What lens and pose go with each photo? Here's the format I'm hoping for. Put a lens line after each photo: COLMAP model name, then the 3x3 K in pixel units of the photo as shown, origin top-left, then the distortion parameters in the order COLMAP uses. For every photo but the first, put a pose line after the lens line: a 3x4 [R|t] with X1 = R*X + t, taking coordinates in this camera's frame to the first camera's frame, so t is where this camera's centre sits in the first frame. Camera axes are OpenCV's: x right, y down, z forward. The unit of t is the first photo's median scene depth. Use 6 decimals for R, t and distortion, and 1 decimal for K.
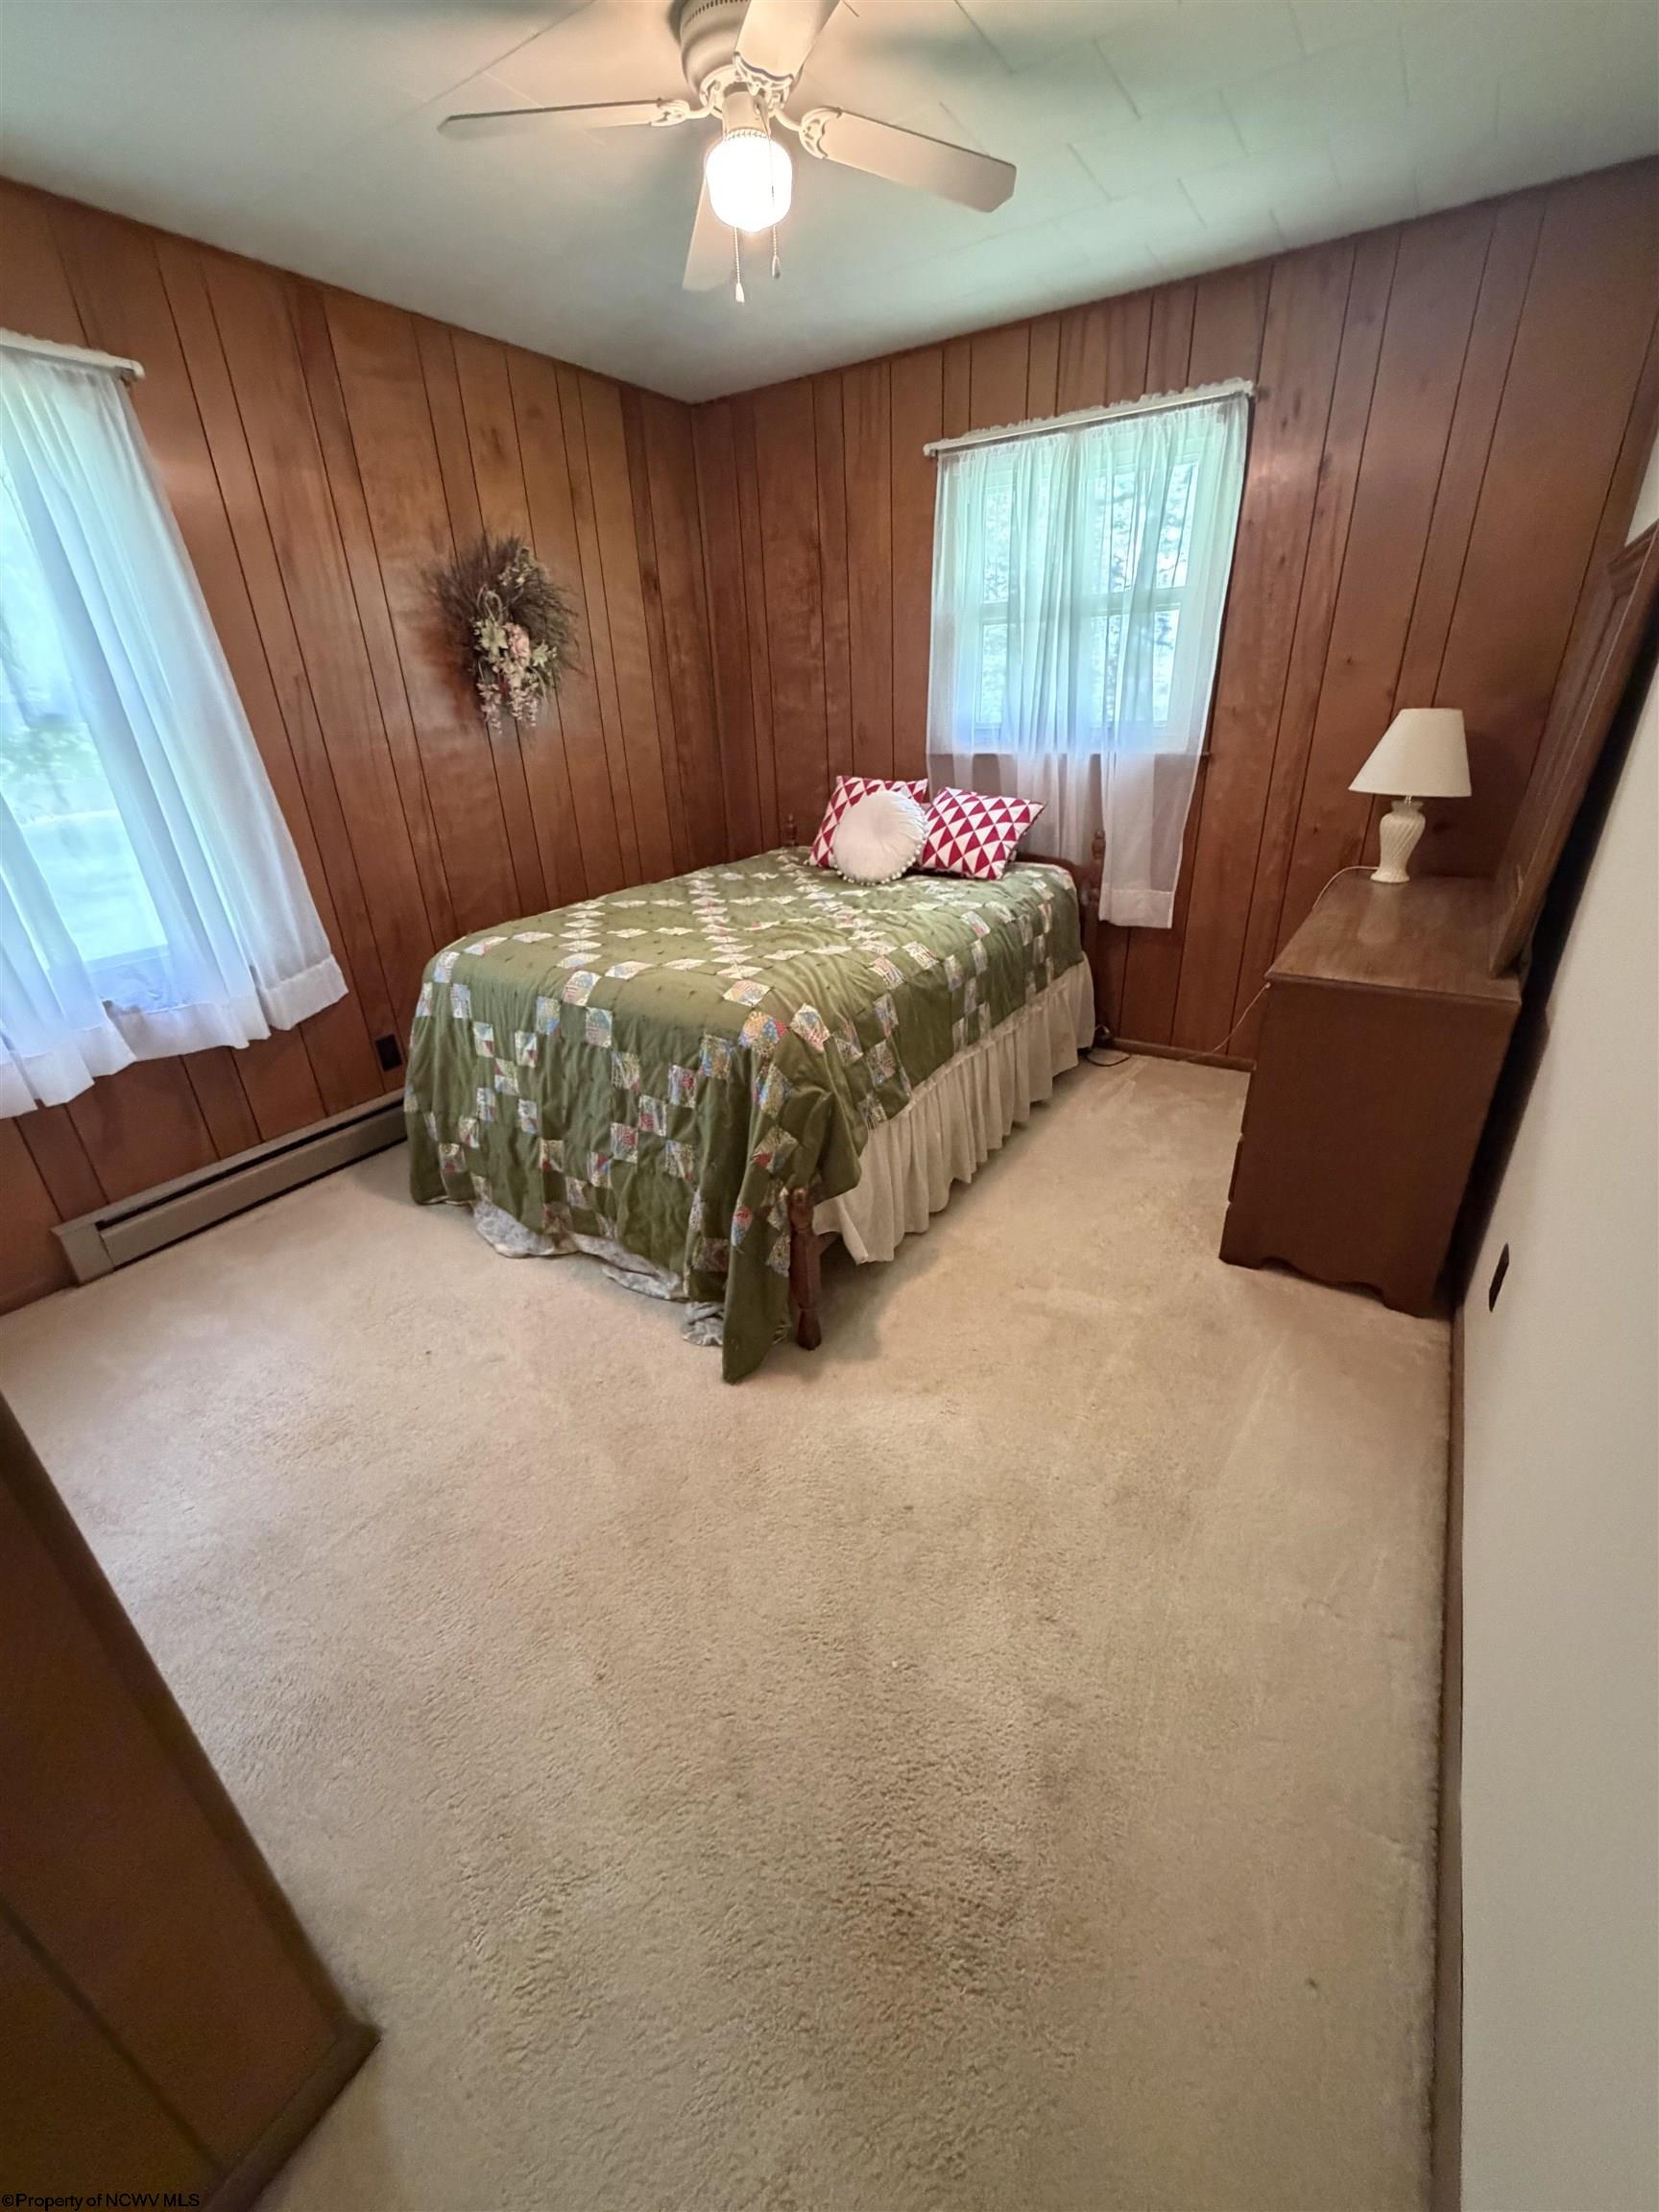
lens RADIAL K [[881.4, 0, 831.8], [0, 881.4, 1103.7], [0, 0, 1]] dist [-0.000990, -0.000009]
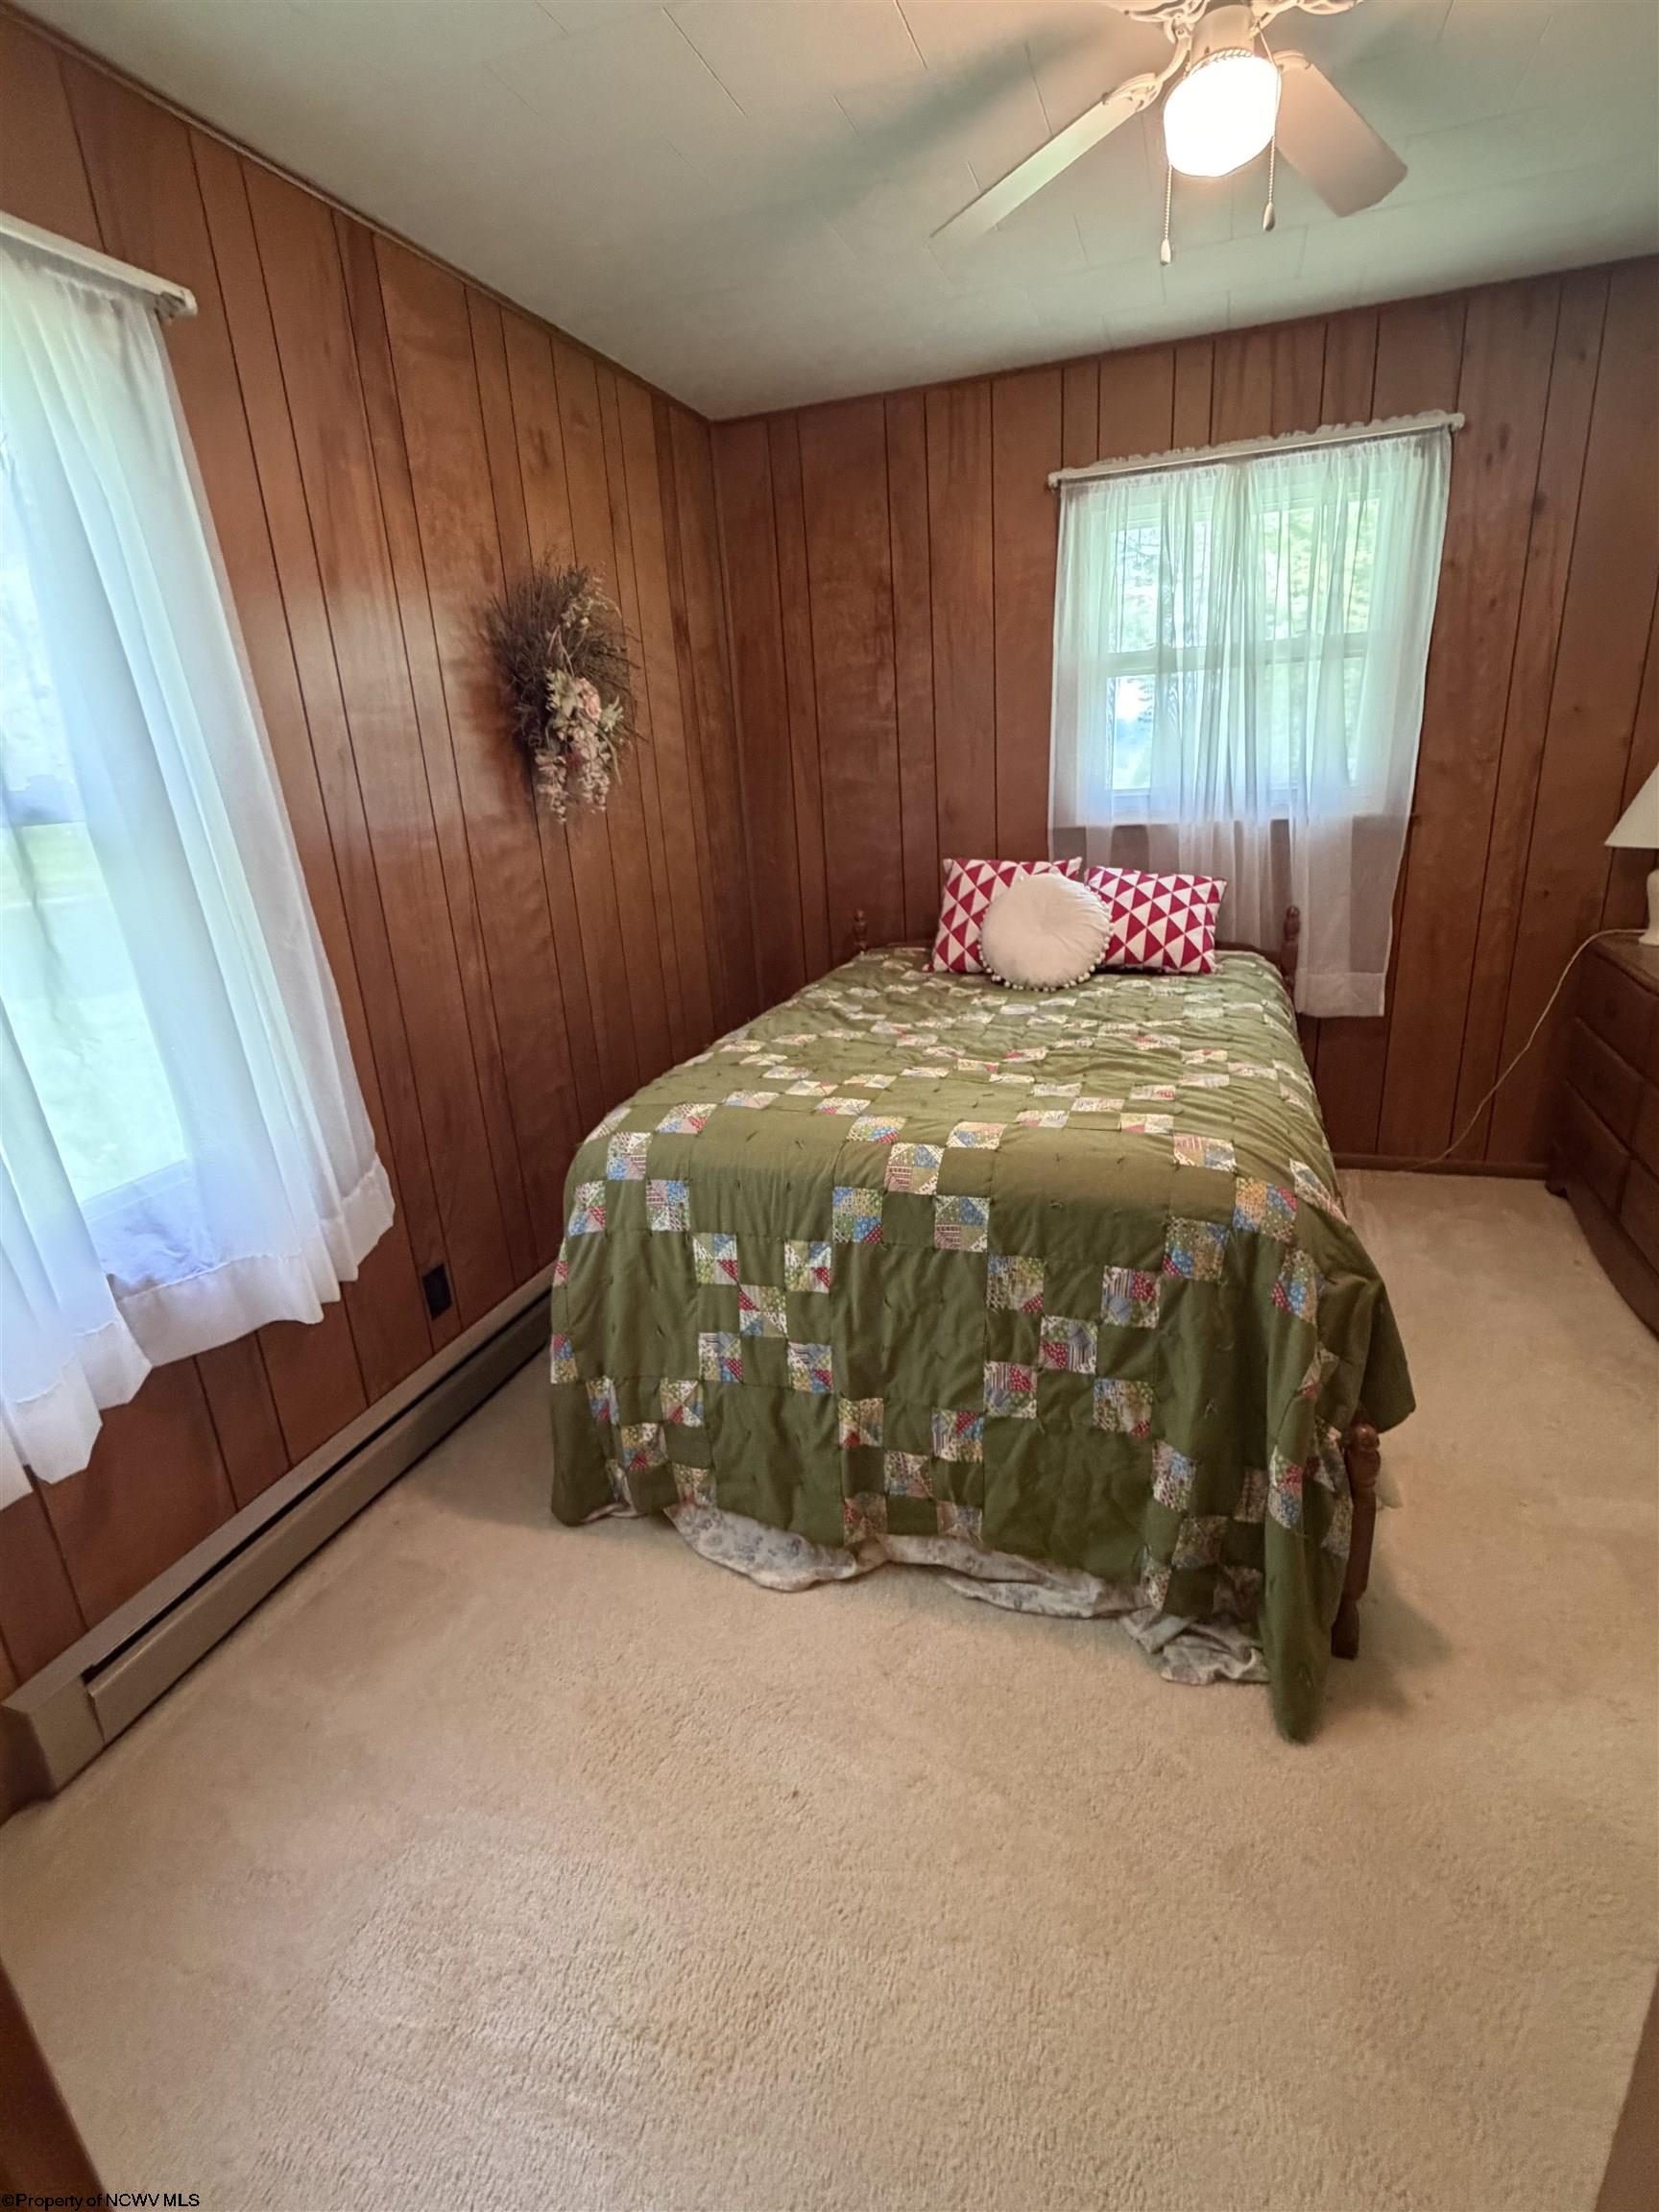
lens RADIAL K [[1057.7, 0, 836.1], [0, 1057.7, 1107.6], [0, 0, 1]] dist [-0.007448, 0.003724]
pose [[0.971812, -0.095092, 0.215731, -0.415943], [0.121748, 0.986014, -0.113818, -0.074283], [-0.201890, 0.136875, 0.969797, 0.173079]]
